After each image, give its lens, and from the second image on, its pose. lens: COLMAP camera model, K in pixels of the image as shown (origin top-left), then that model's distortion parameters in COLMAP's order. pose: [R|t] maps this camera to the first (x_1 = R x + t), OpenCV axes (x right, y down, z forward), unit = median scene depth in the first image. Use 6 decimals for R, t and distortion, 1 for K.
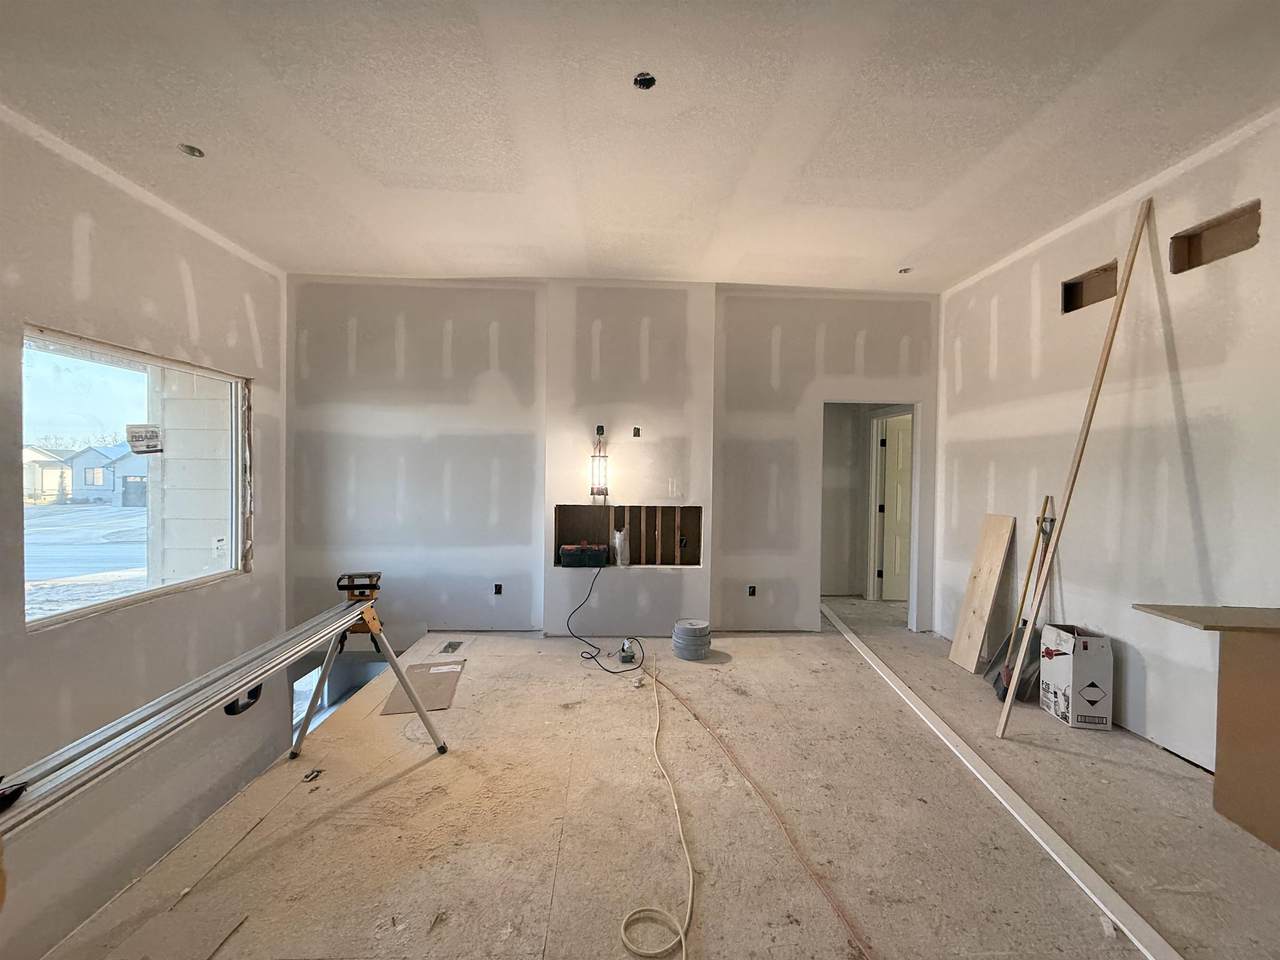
lens RADIAL K [[508.1, 0, 636.9], [0, 508.1, 480.4], [0, 0, 1]] dist [-0.000652, -0.000022]
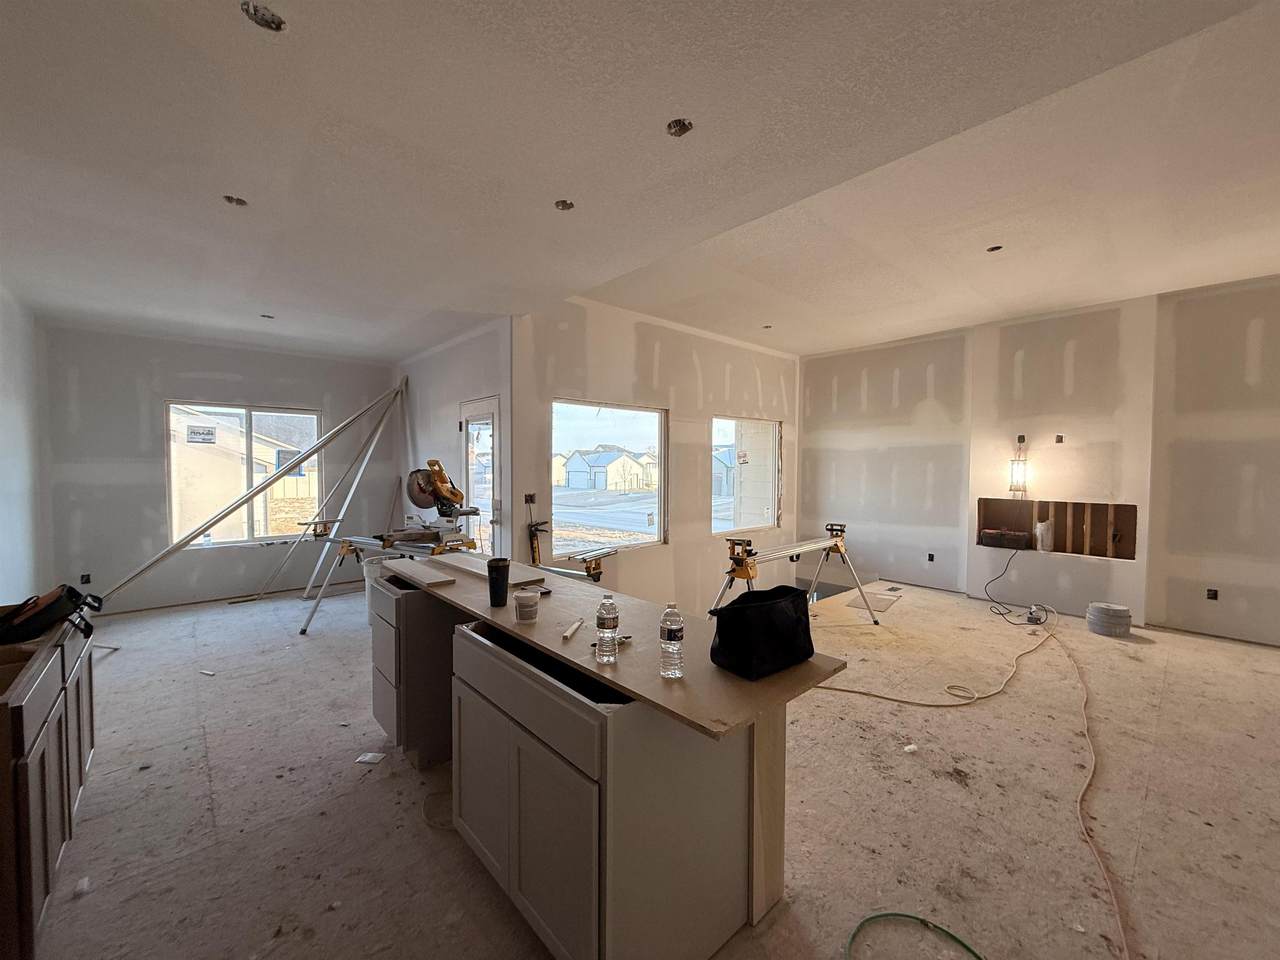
lens RADIAL K [[508.1, 0, 636.9], [0, 508.1, 480.4], [0, 0, 1]] dist [-0.000652, -0.000022]
pose [[0.635642, 0.014201, -0.771854, 0.294143], [-0.010114, 0.999898, 0.010067, -0.001272], [0.771918, 0.001408, 0.635721, -0.518045]]
